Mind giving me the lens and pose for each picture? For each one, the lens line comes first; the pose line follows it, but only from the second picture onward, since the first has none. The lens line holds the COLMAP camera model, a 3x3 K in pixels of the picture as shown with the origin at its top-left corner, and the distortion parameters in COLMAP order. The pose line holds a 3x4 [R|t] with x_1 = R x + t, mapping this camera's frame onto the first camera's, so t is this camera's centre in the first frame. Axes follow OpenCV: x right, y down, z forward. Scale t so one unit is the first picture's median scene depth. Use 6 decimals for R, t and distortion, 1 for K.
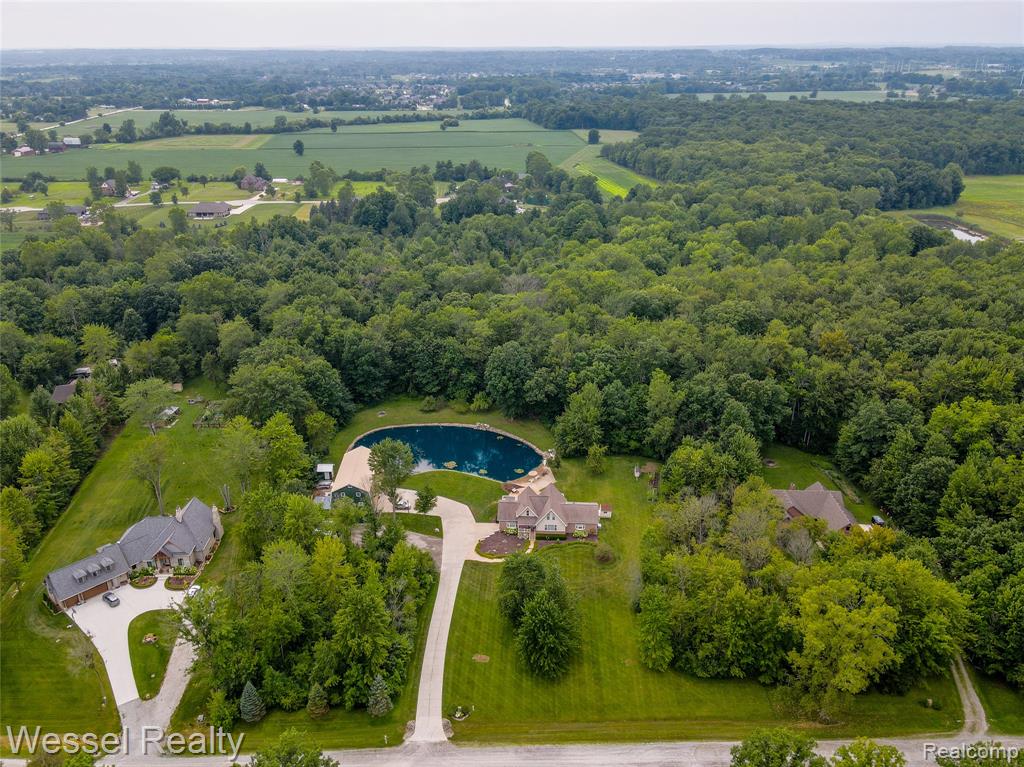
lens RADIAL K [[690.0, 0, 539.8], [0, 690.0, 383.5], [0, 0, 1]] dist [0.001226, 0.003271]
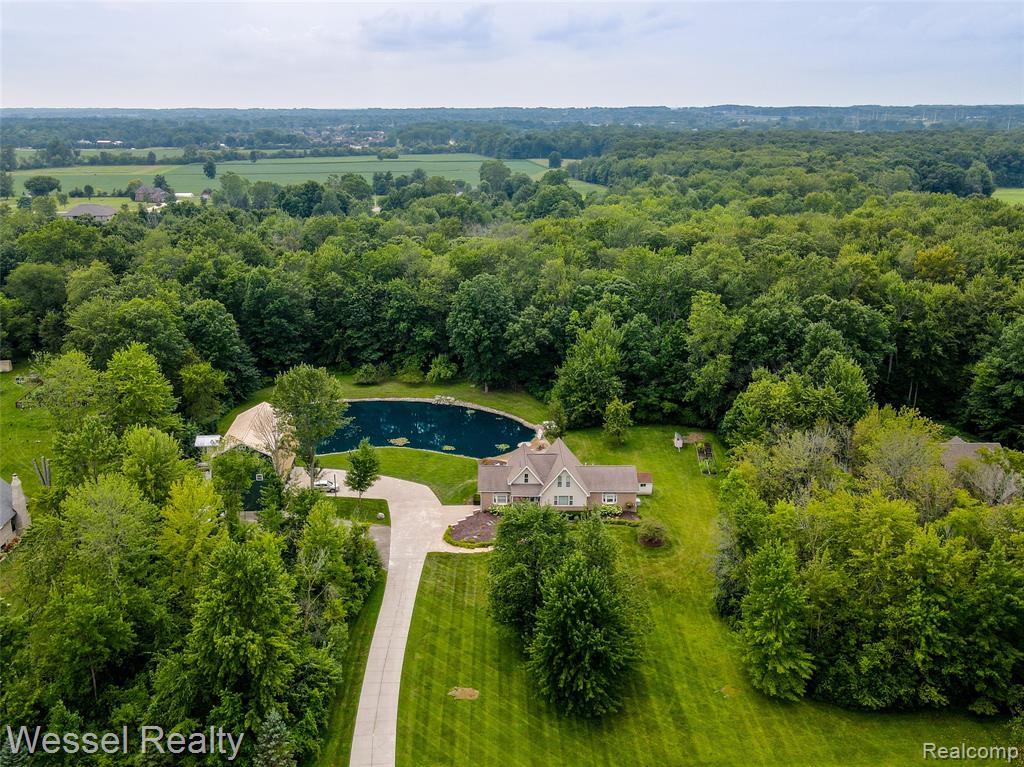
lens RADIAL K [[759.6, 0, 510.8], [0, 759.6, 394.5], [0, 0, 1]] dist [0.007120, 0.001528]
pose [[0.999193, -0.019557, 0.035079, -0.046500], [0.024148, 0.990464, -0.135637, 0.176313], [-0.032092, 0.136375, 0.990137, 0.260216]]
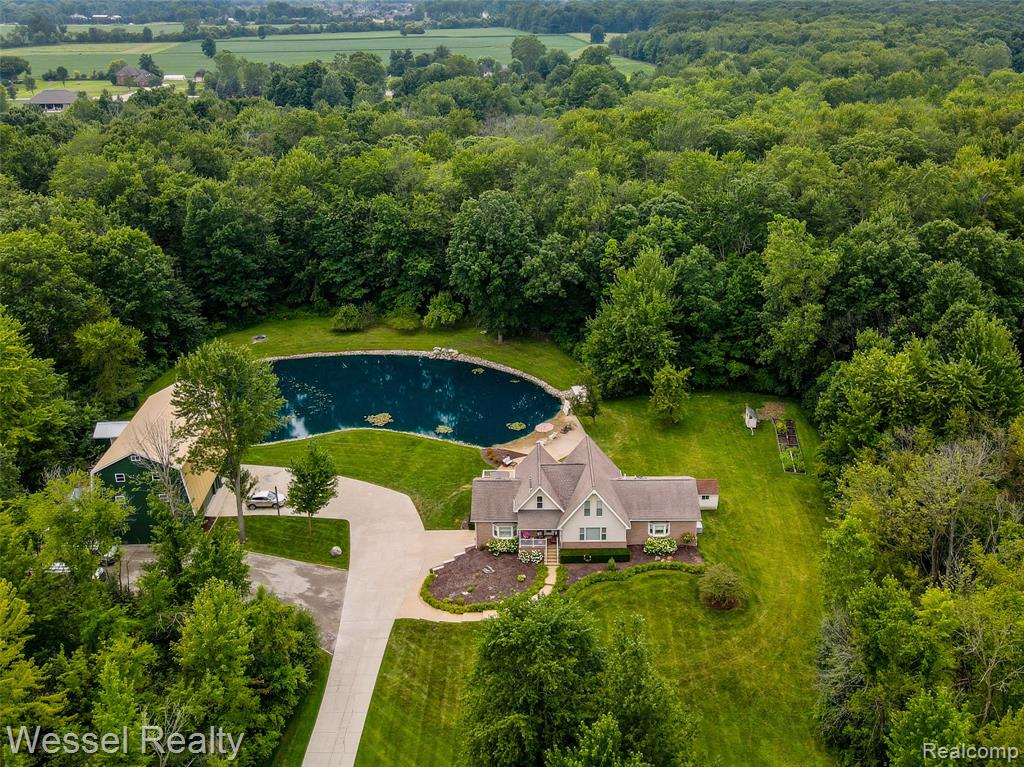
lens RADIAL K [[780.6, 0, 558.5], [0, 780.6, 315.8], [0, 0, 1]] dist [0.005165, 0.010998]
pose [[0.998957, -0.028500, 0.035662, -0.017006], [0.031556, 0.995594, -0.088298, 0.097455], [-0.032988, 0.089332, 0.995455, 0.422395]]
